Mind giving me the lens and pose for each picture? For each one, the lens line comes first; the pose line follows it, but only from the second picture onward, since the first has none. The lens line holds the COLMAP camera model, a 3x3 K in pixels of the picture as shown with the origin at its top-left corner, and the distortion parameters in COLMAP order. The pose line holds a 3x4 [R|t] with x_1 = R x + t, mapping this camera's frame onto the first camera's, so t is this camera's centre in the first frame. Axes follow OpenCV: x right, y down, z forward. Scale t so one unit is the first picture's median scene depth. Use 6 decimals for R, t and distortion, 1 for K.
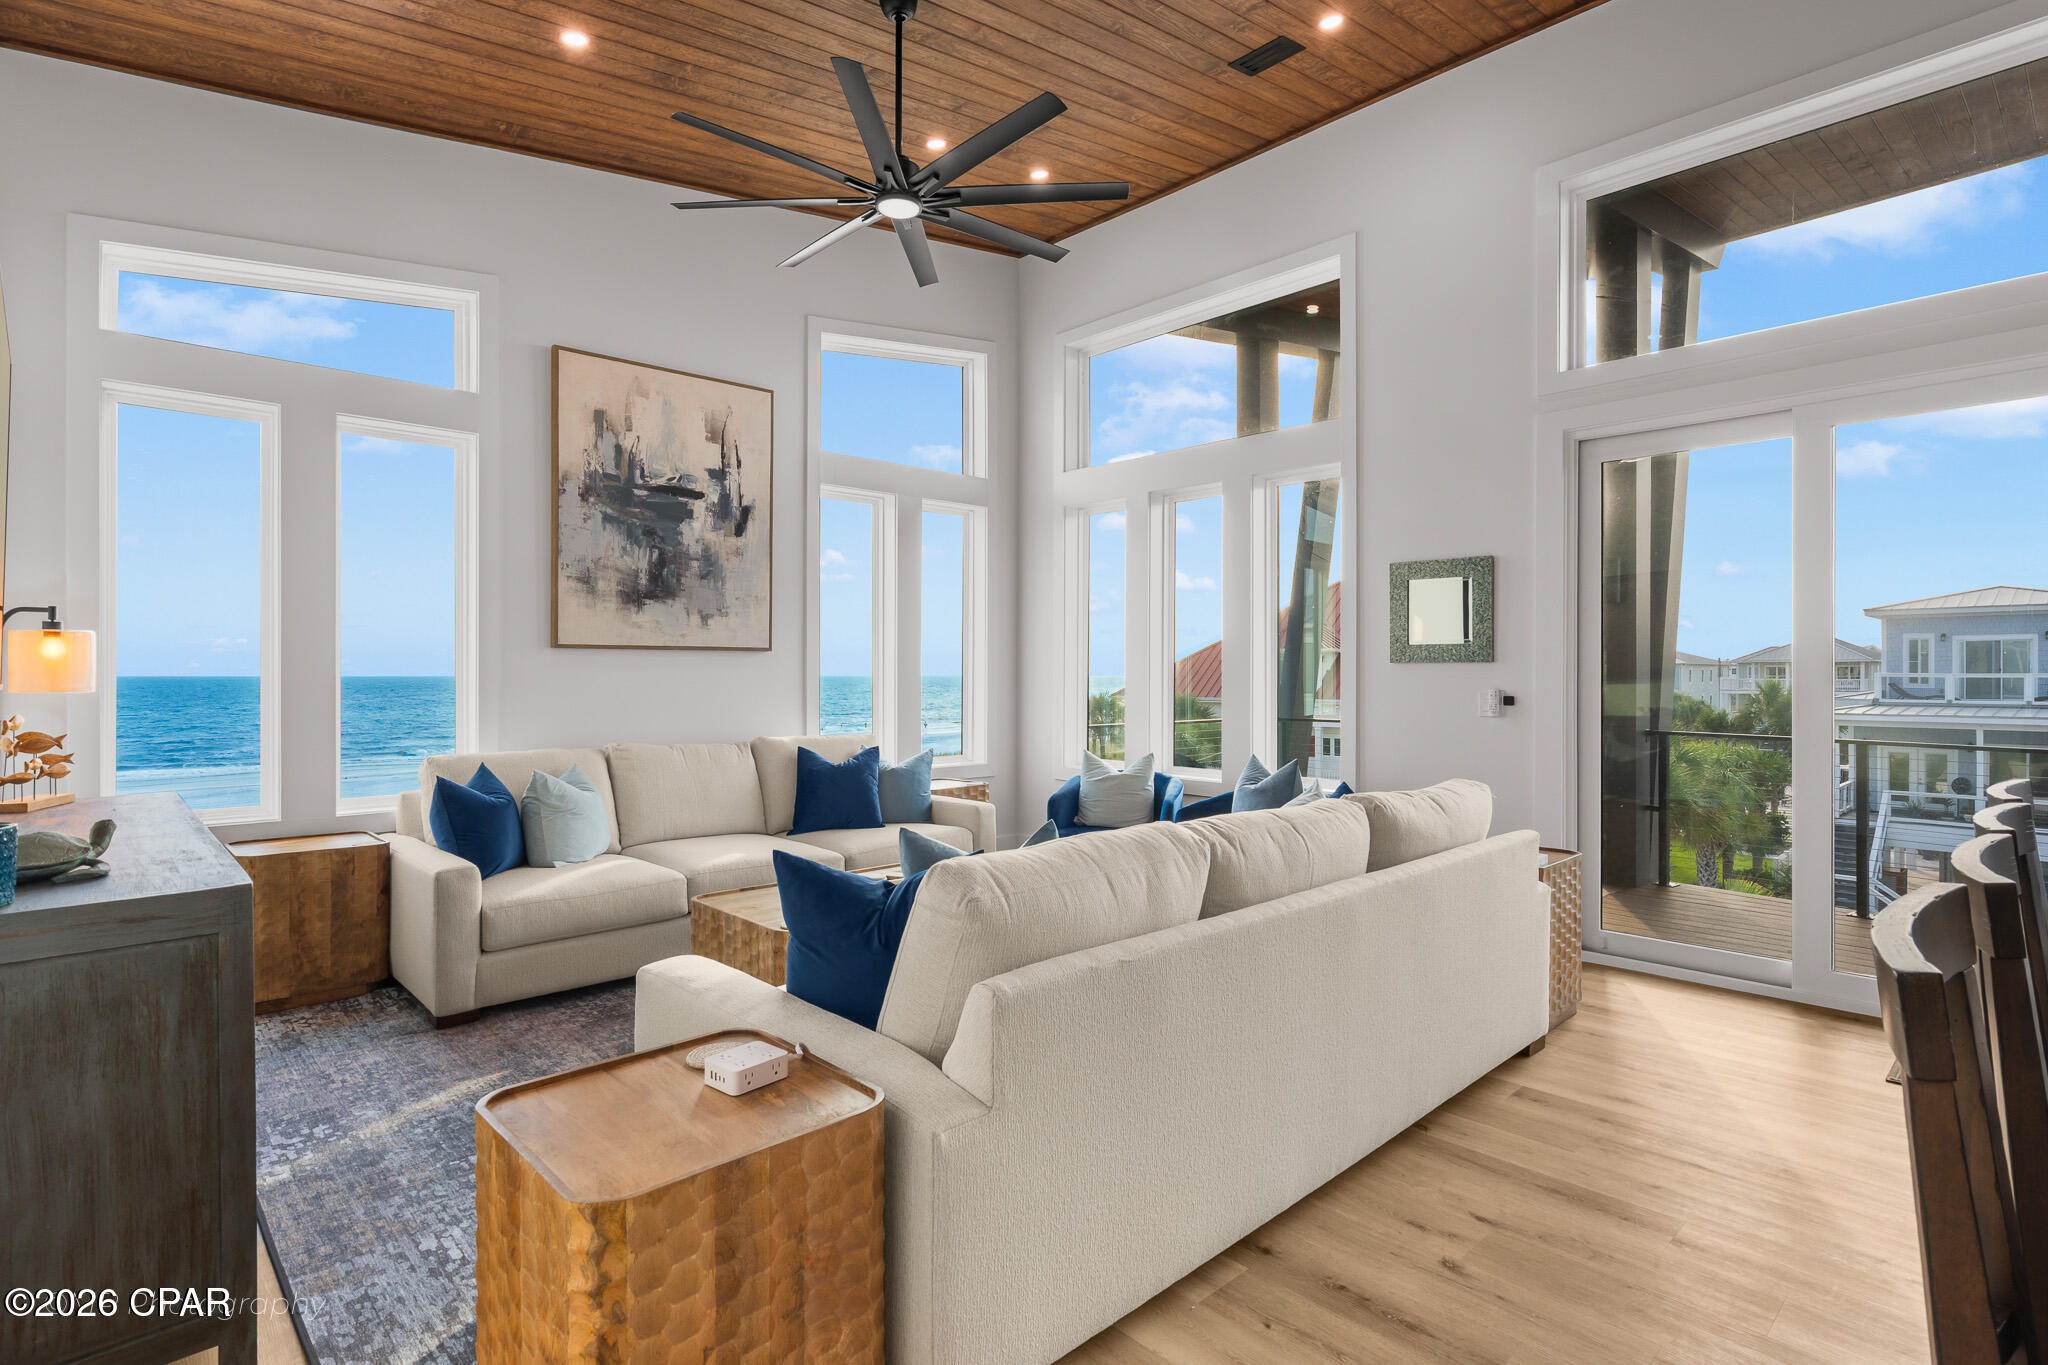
lens RADIAL K [[1013.6, 0, 1042.4], [0, 1013.6, 676.4], [0, 0, 1]] dist [-0.005536, 0.005935]
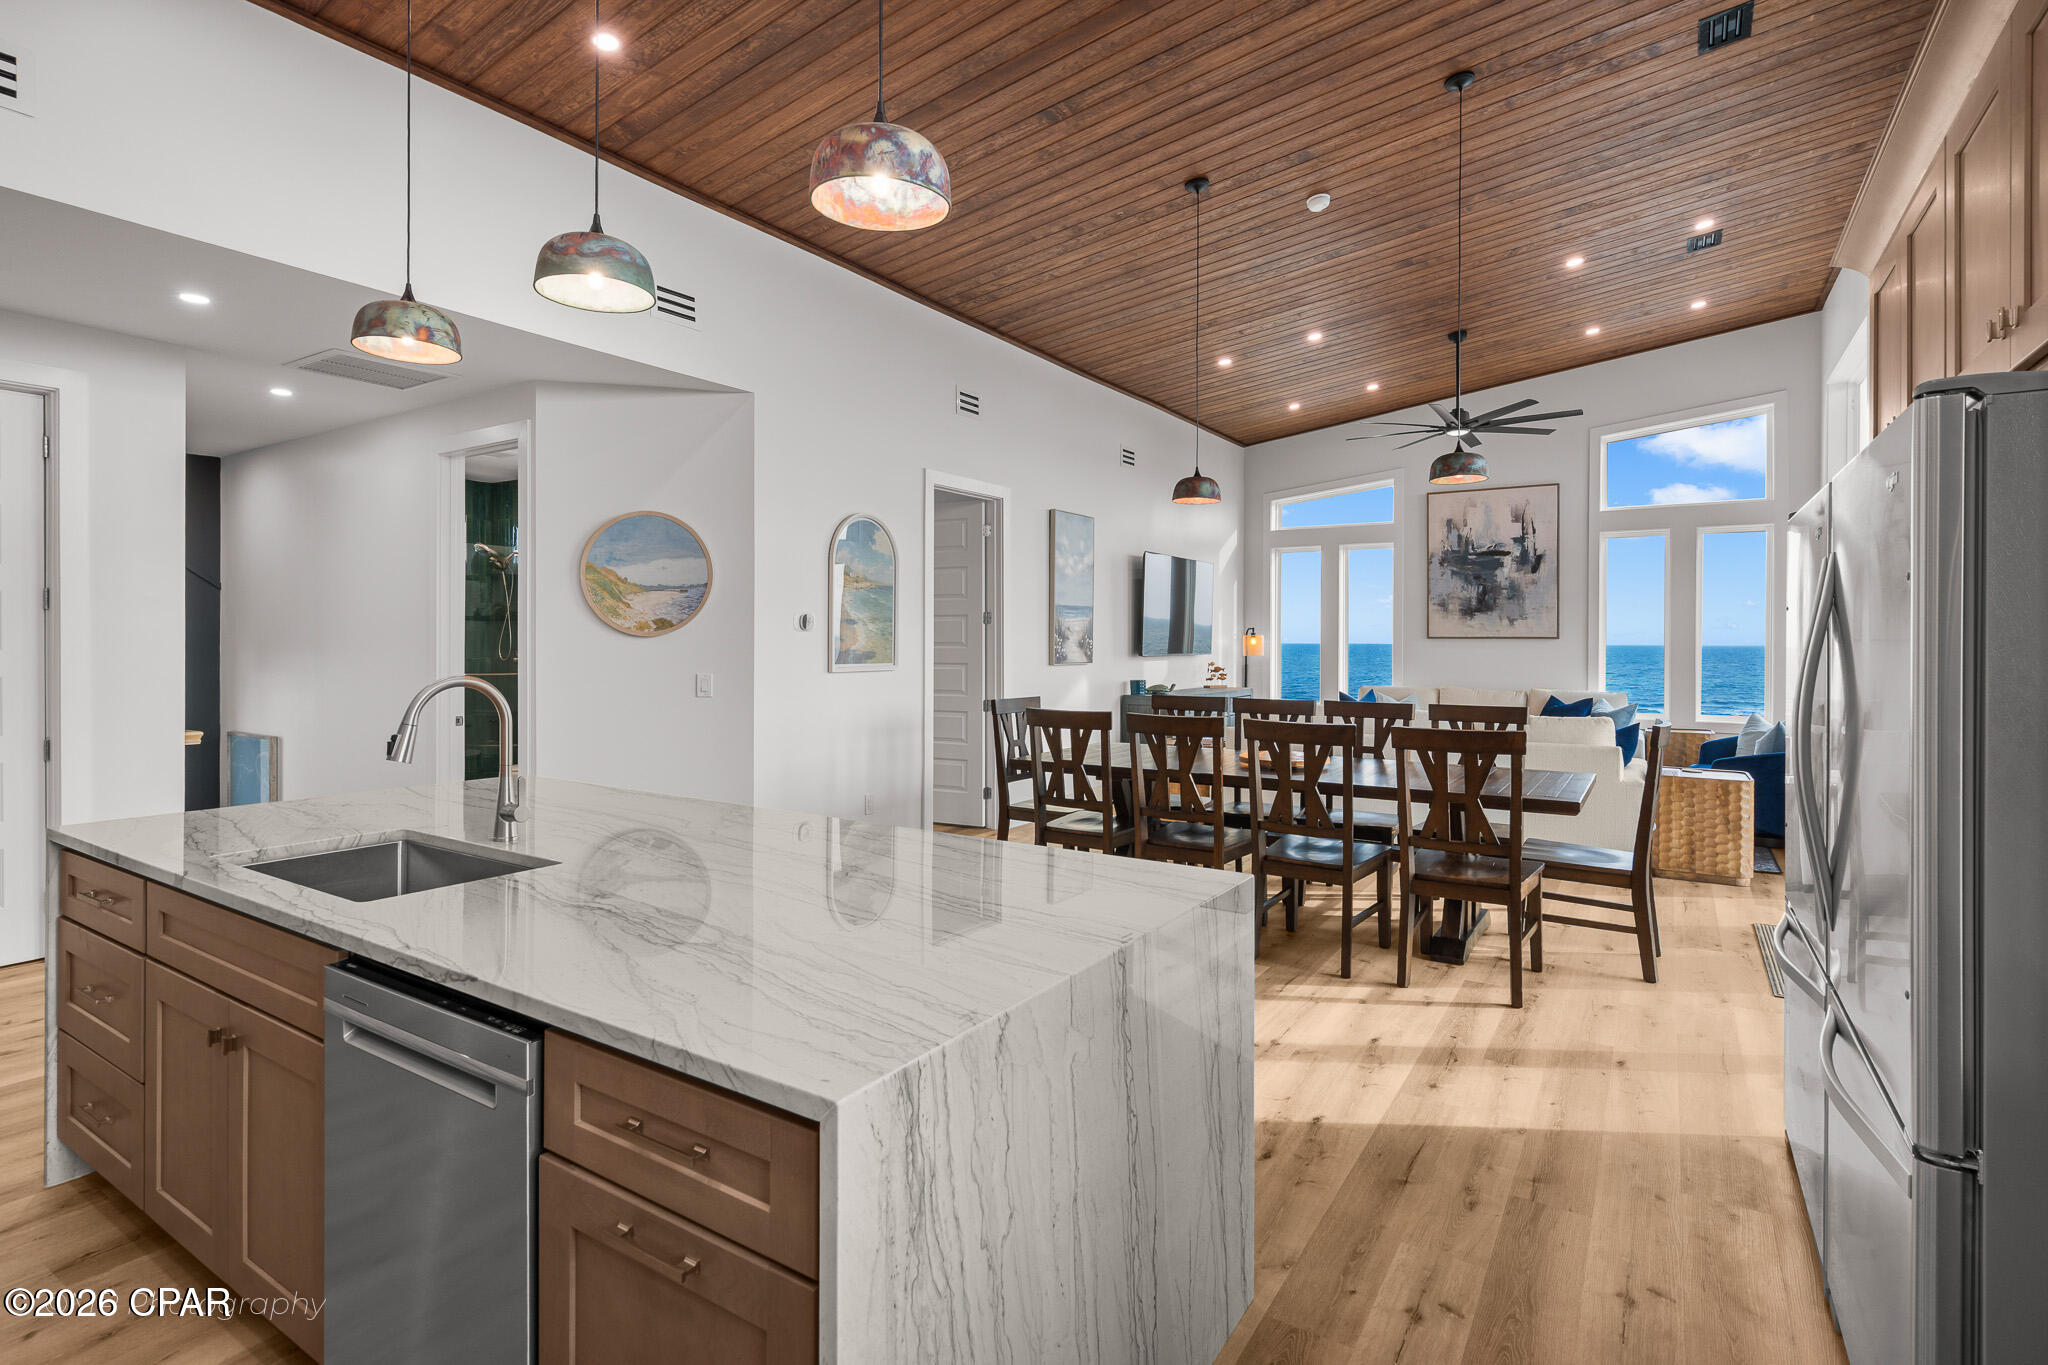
lens RADIAL K [[1013.6, 0, 987.4], [0, 1013.6, 635.9], [0, 0, 1]] dist [-0.005536, 0.005935]
pose [[0.219517, -0.000453, -0.975609, 1.264871], [-0.007878, 0.999966, -0.002237, -0.020505], [0.975577, 0.008177, 0.219506, -0.313228]]
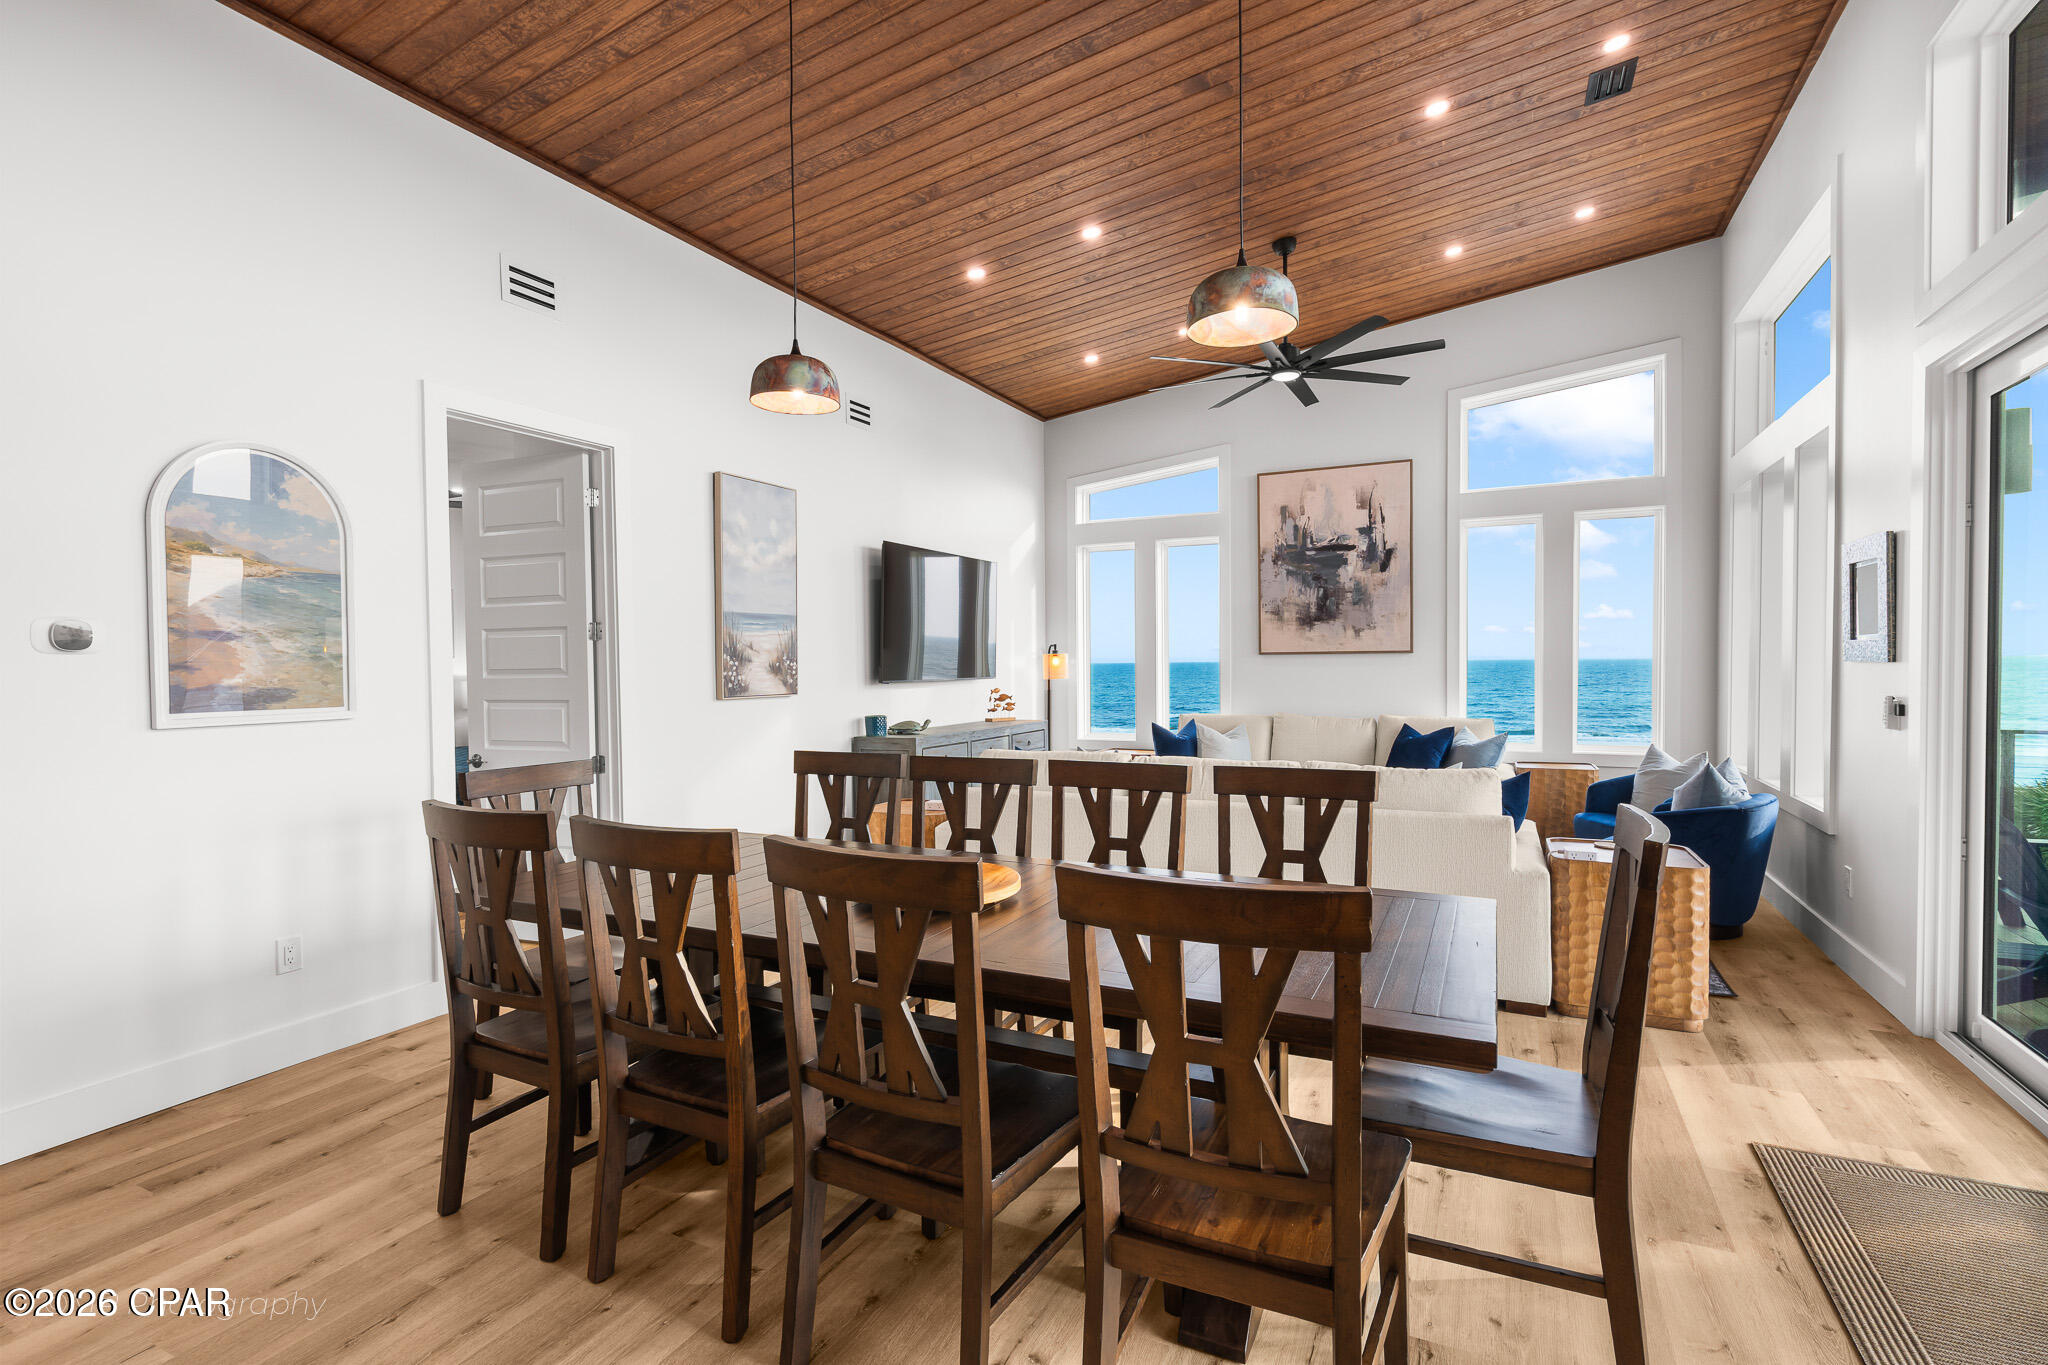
lens RADIAL K [[1013.6, 0, 989.6], [0, 1013.6, 687.3], [0, 0, 1]] dist [-0.005536, 0.005935]
pose [[0.339025, 0.020896, -0.940545, 0.891027], [0.007004, 0.999670, 0.024734, -0.017927], [0.940751, -0.014973, 0.338766, 0.011443]]
